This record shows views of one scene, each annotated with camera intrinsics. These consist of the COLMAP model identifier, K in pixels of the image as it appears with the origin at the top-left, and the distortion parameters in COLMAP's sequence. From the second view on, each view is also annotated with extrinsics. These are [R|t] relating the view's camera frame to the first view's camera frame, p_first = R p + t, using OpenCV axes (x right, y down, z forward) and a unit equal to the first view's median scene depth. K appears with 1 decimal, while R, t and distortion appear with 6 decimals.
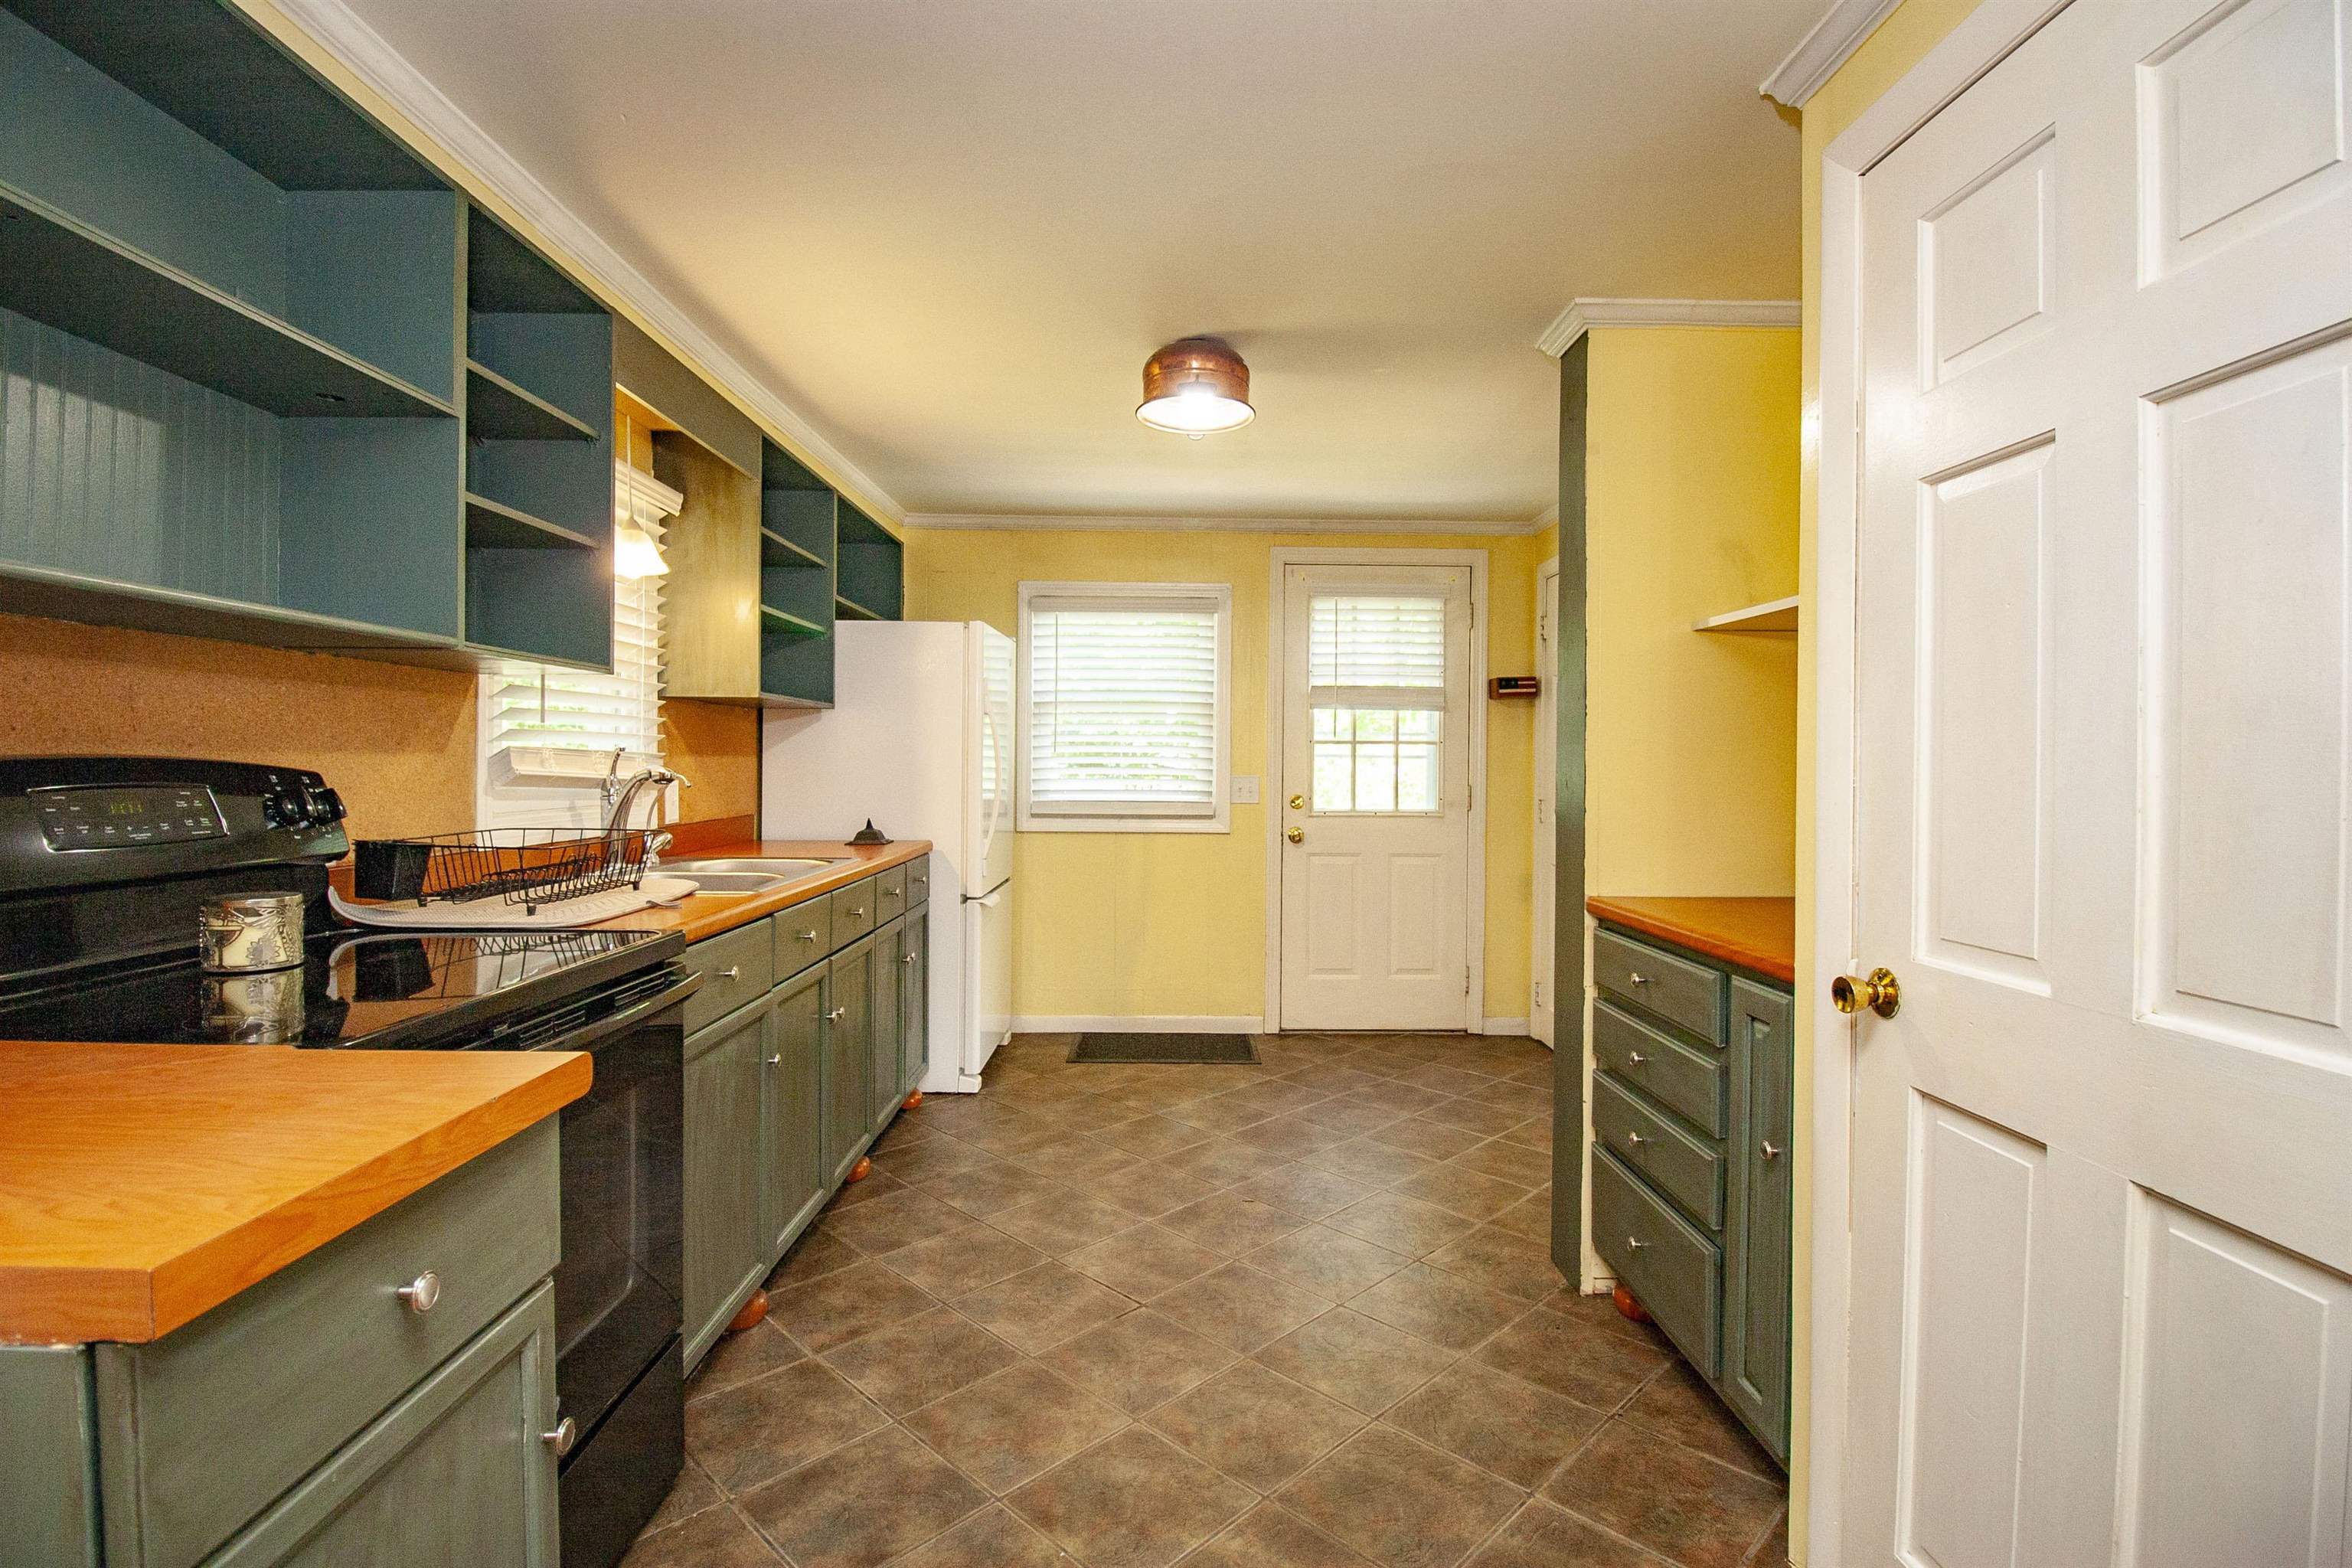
lens RADIAL K [[1102.1, 0, 1191.7], [0, 1102.1, 771.9], [0, 0, 1]] dist [0.003687, -0.014230]
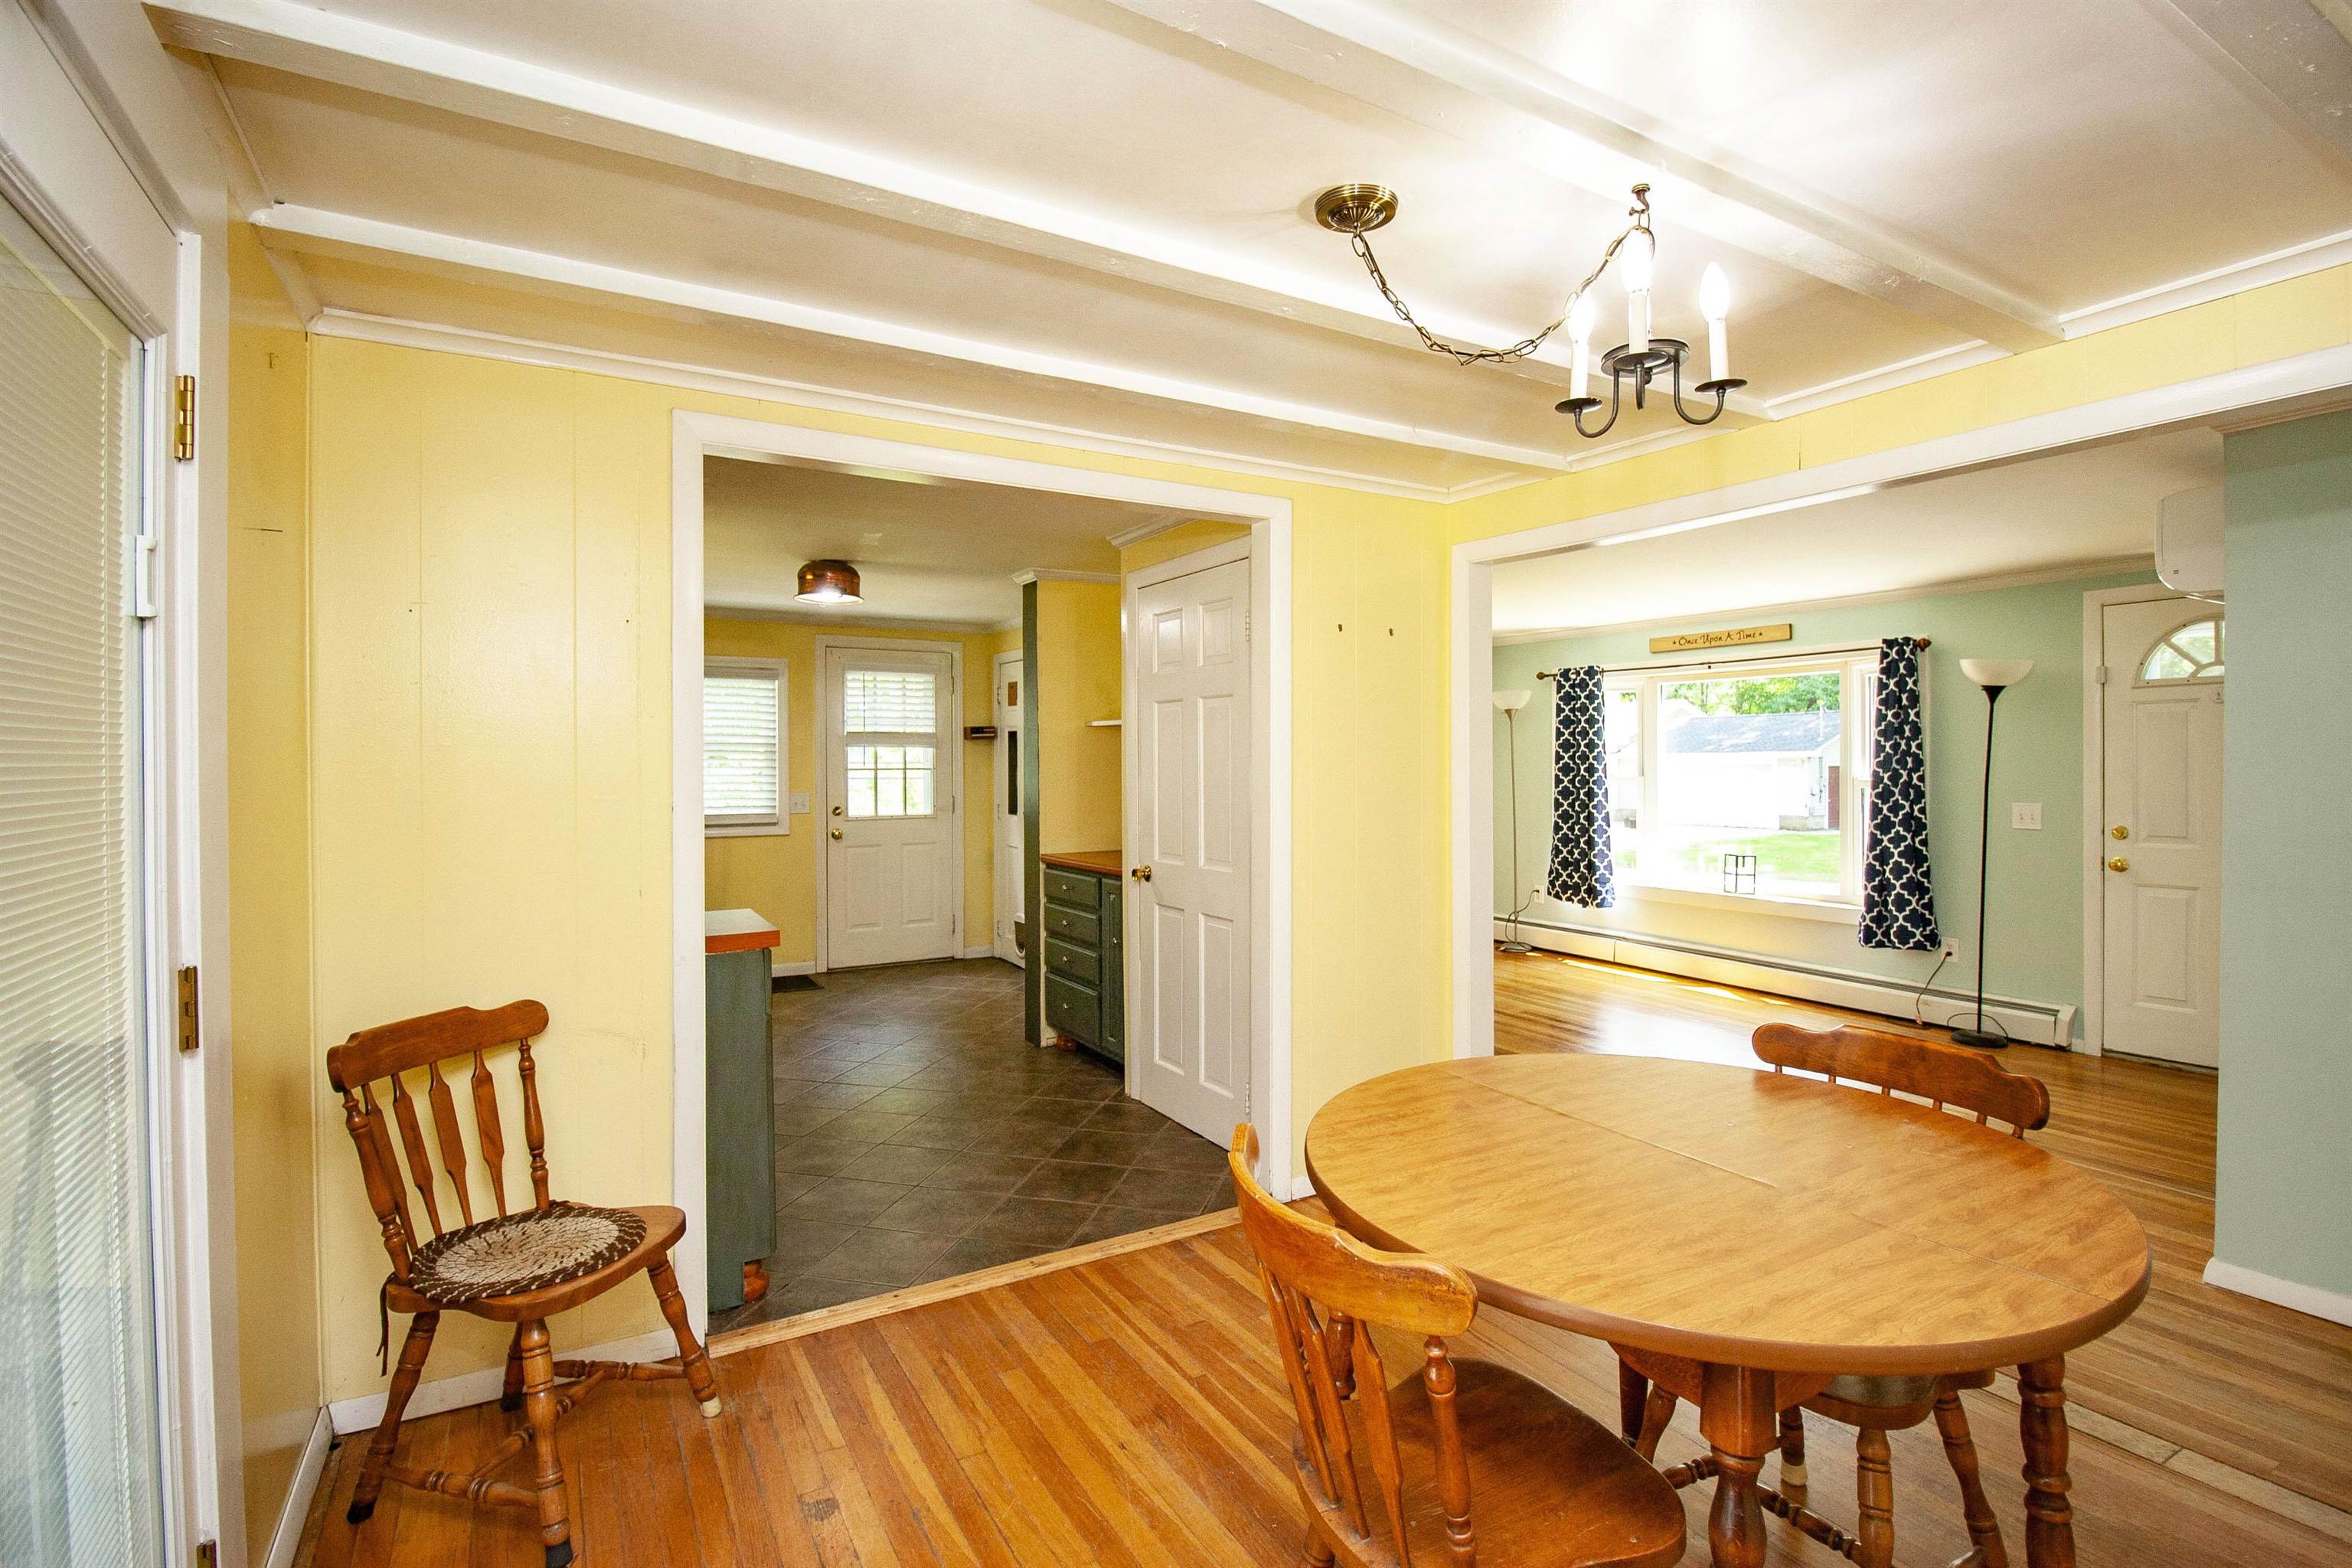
lens RADIAL K [[1102.1, 0, 1191.7], [0, 1102.1, 771.9], [0, 0, 1]] dist [0.003687, -0.014230]
pose [[0.867218, -0.018072, 0.497601, -0.223220], [0.016868, 0.999834, 0.006913, -0.026991], [-0.497643, 0.002398, 0.867378, -0.495414]]
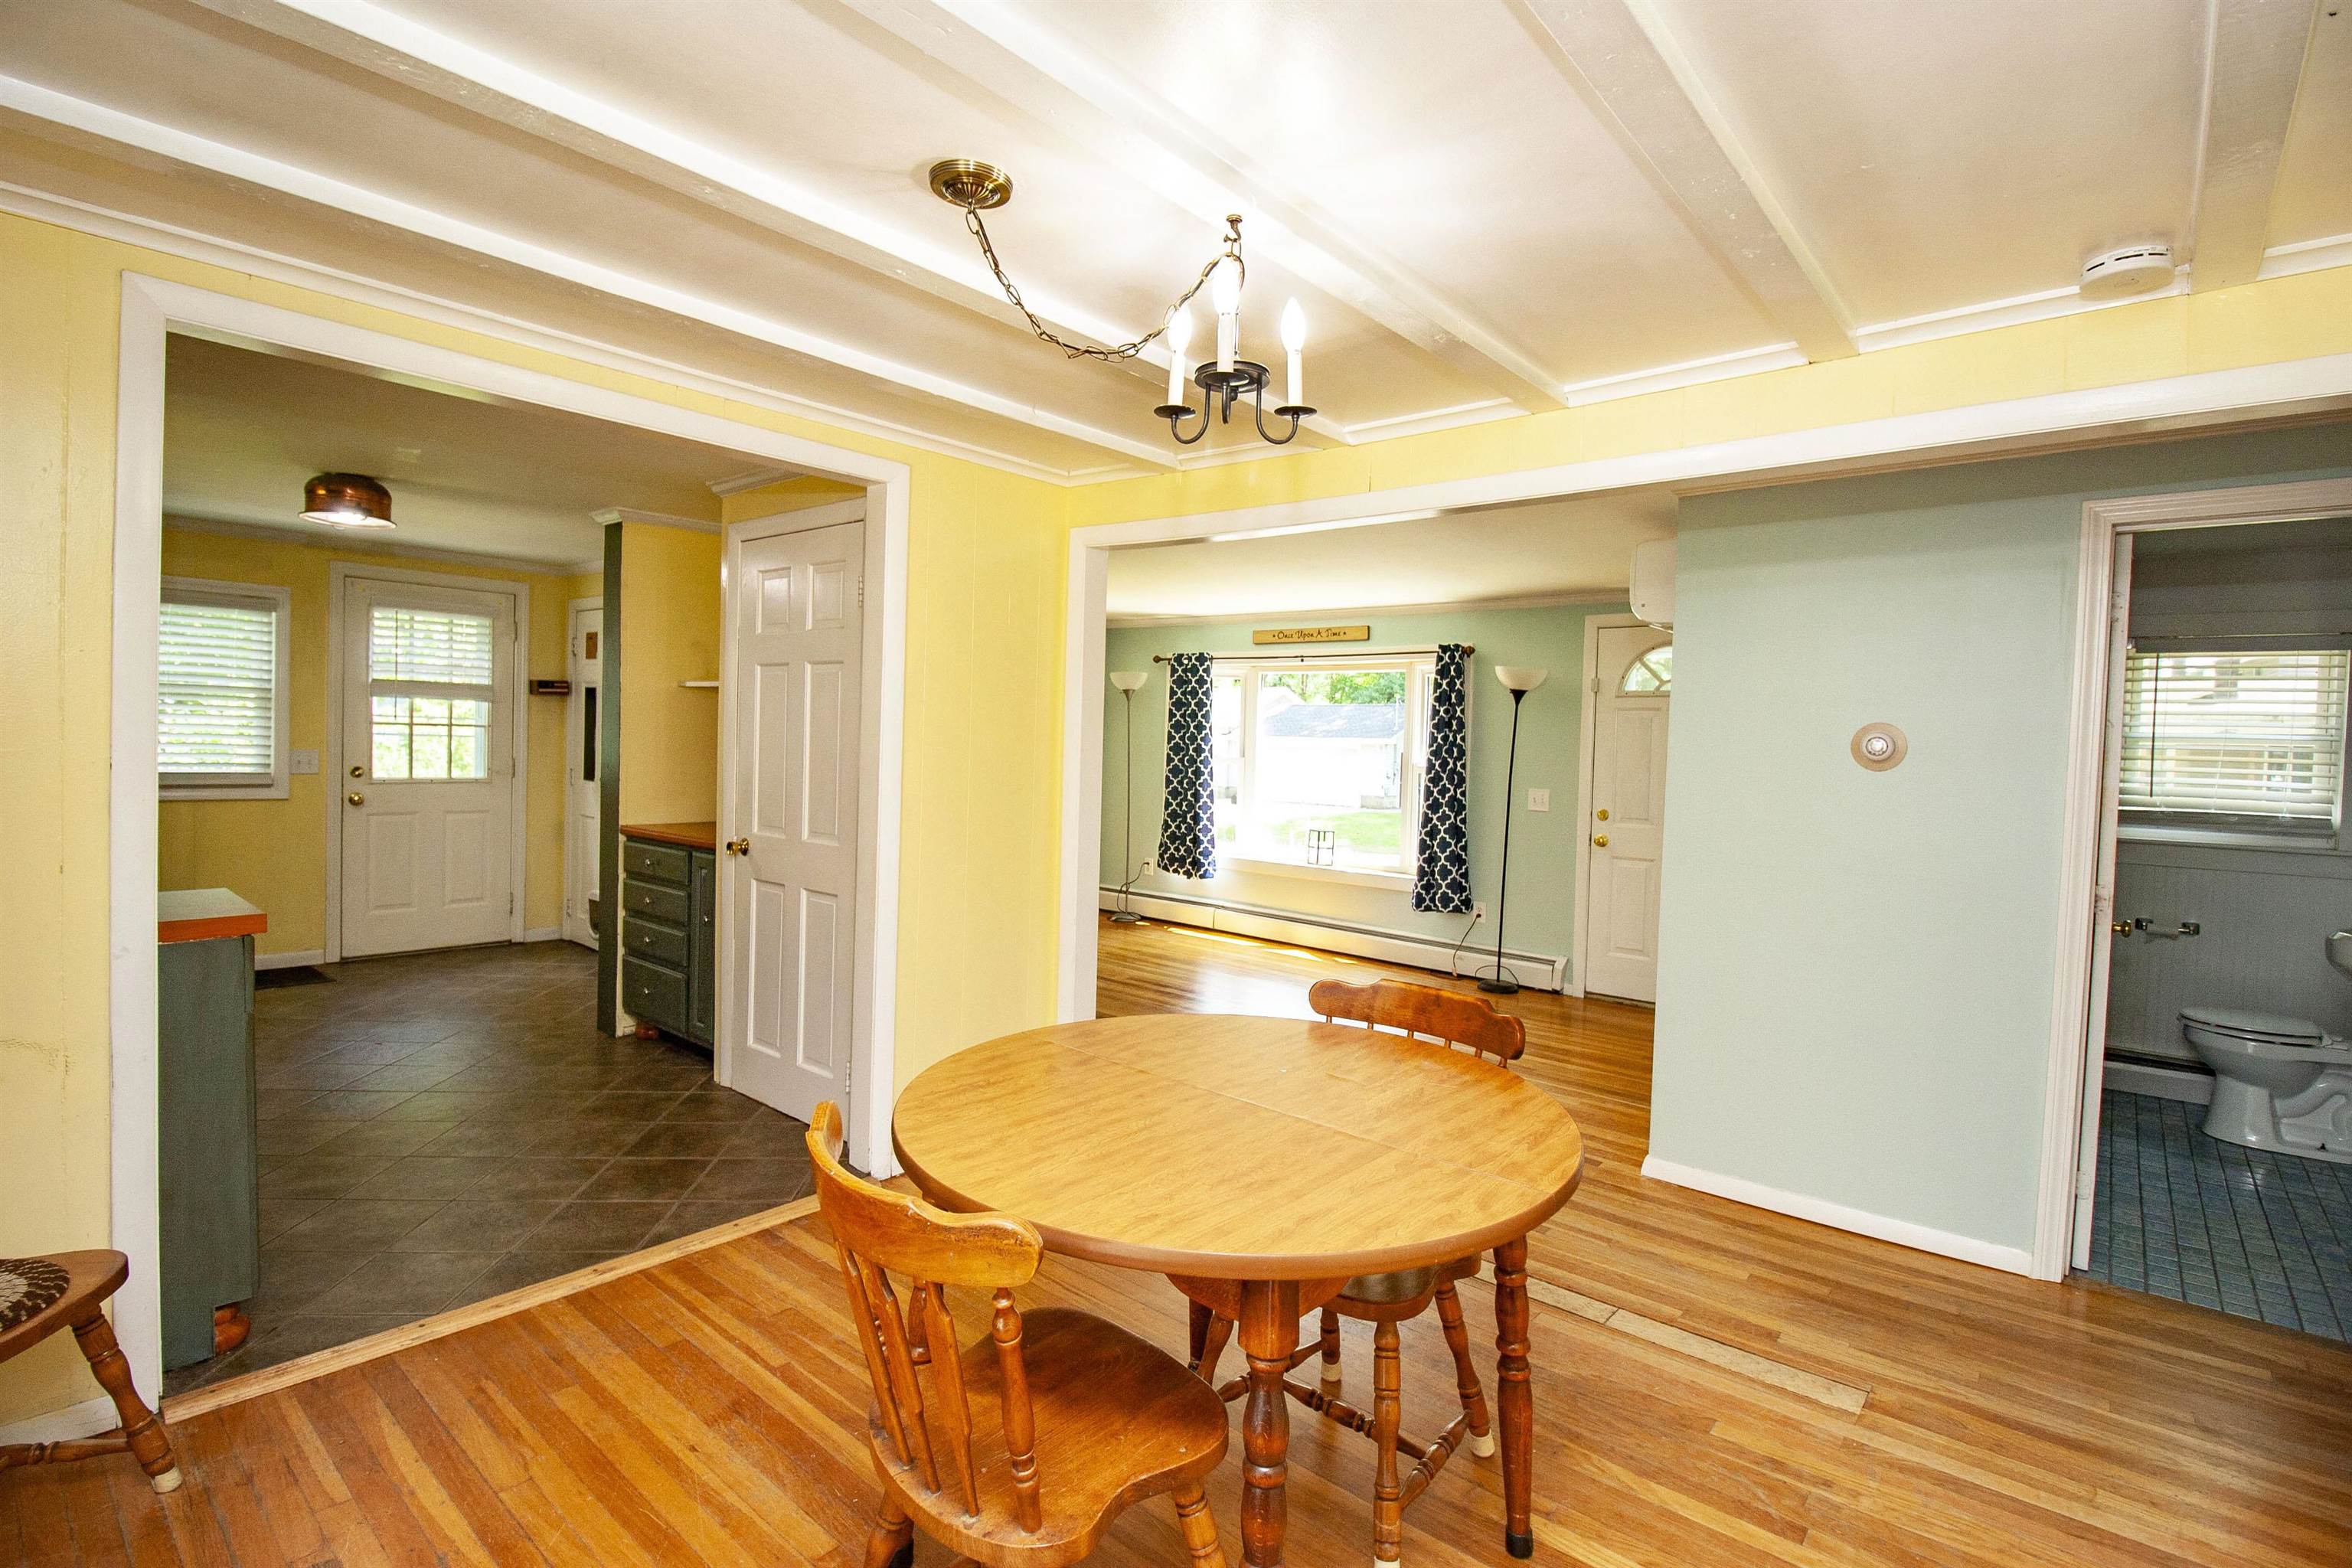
lens RADIAL K [[1102.1, 0, 1191.7], [0, 1102.1, 771.9], [0, 0, 1]] dist [0.003687, -0.014230]
pose [[0.656003, -0.011751, 0.754667, -0.220749], [-0.018133, 0.999345, 0.031323, -0.028504], [-0.754540, -0.034233, 0.655360, -0.507701]]
